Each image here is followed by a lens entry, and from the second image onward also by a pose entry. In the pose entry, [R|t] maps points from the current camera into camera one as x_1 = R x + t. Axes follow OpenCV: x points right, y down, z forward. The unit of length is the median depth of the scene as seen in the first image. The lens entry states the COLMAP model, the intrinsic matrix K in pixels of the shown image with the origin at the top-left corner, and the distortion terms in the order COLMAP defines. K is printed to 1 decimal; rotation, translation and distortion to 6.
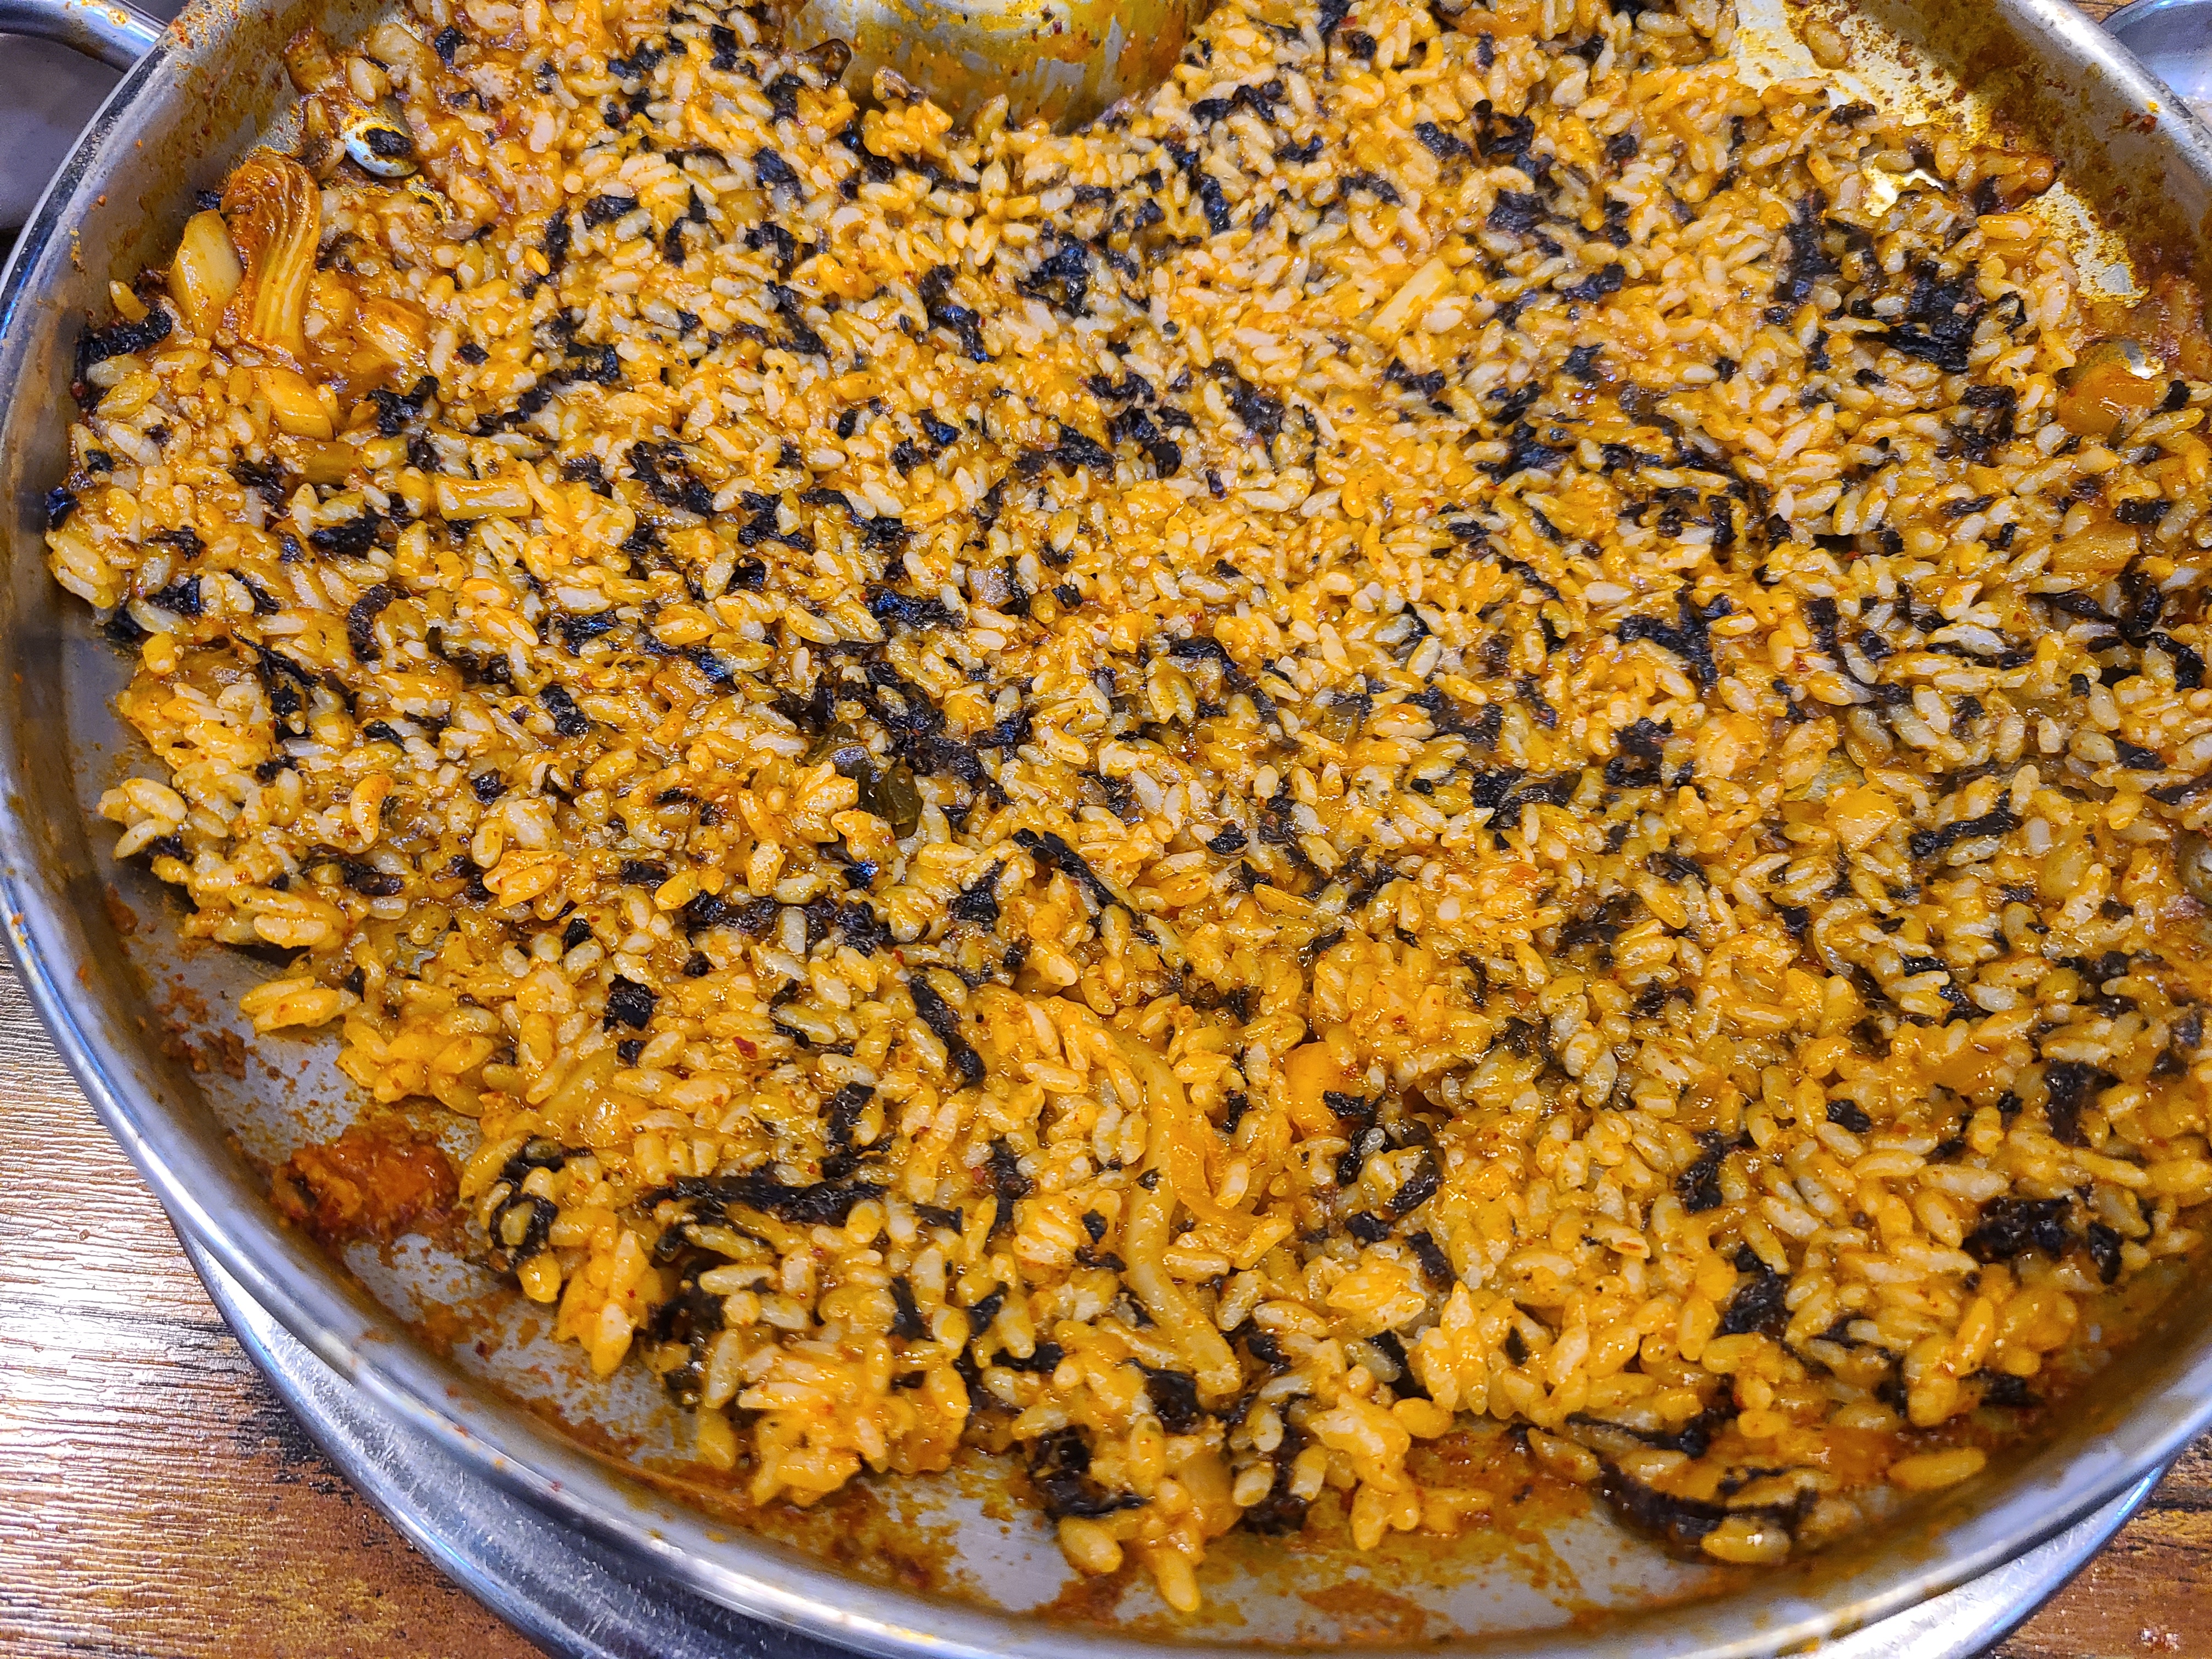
lens RADIAL K [[1848.2, 0, 1106.0], [0, 1848.2, 829.5], [0, 0, 1]] dist [0.015773, -0.034341]
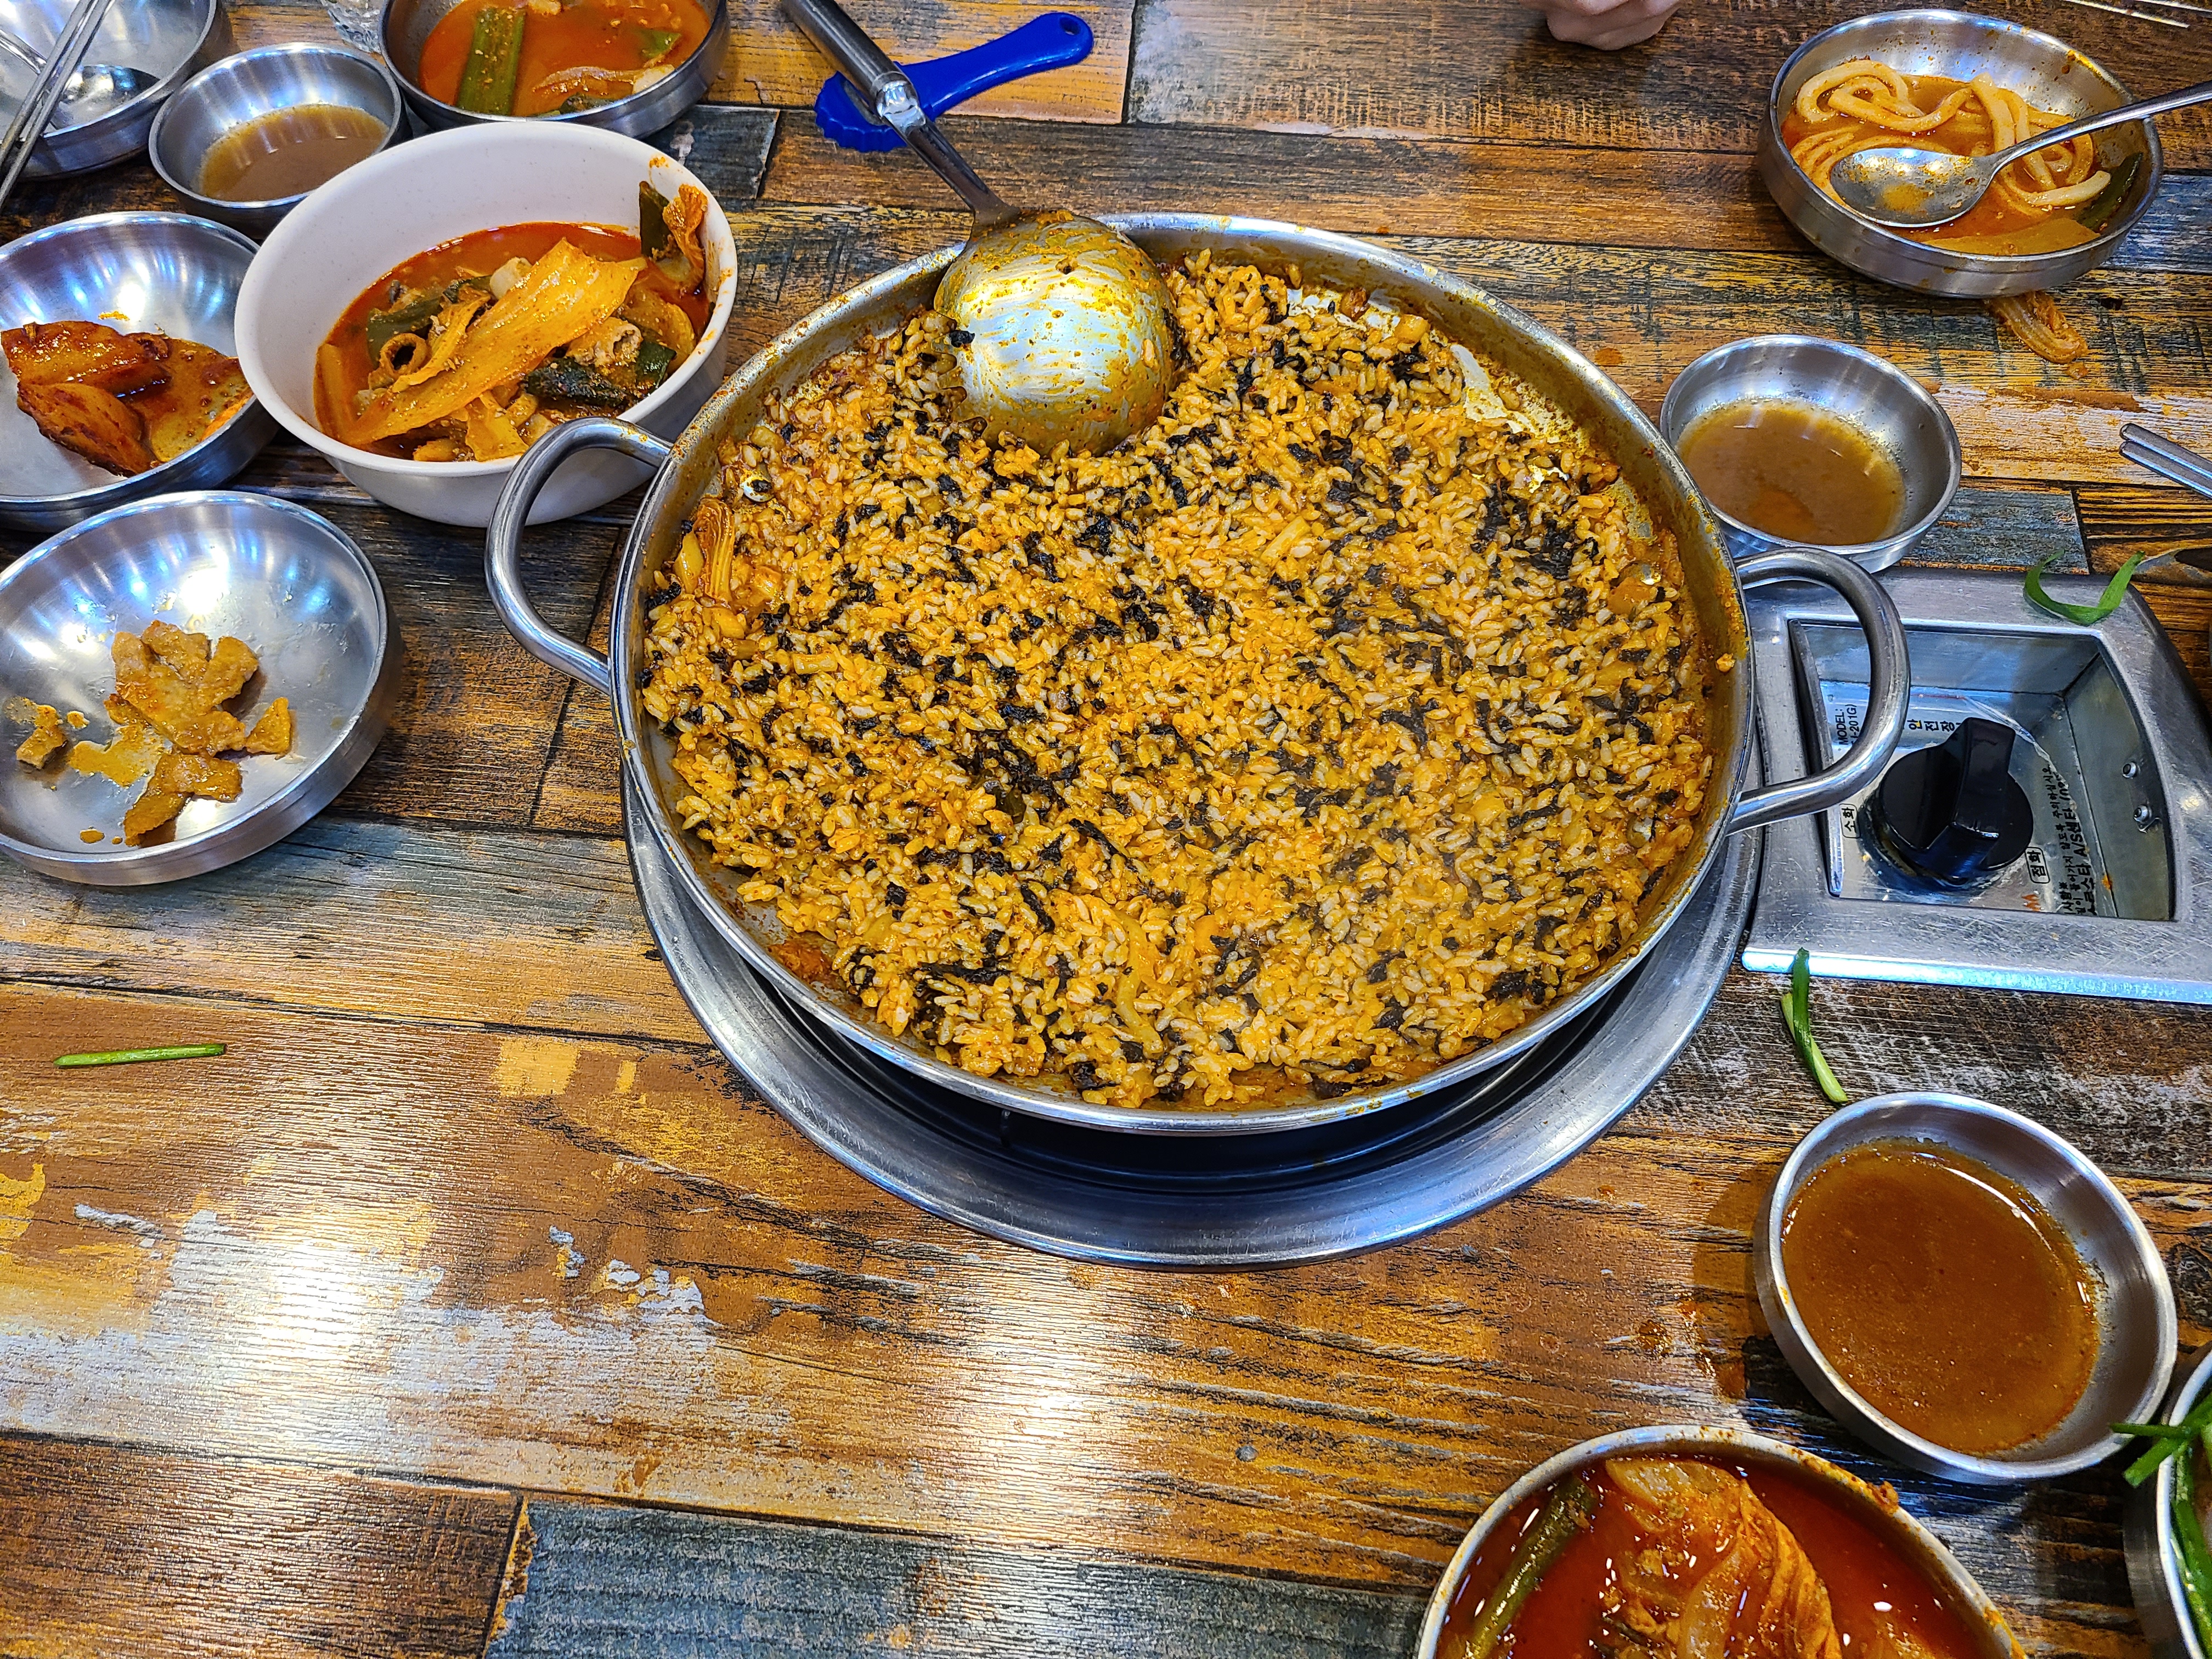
lens RADIAL K [[1848.2, 0, 1106.0], [0, 1848.2, 829.5], [0, 0, 1]] dist [0.015773, -0.034341]
pose [[0.998168, -0.010065, -0.059665, 0.109454], [0.008401, 0.999570, -0.028077, 0.067037], [0.059922, 0.027525, 0.997823, -1.022915]]
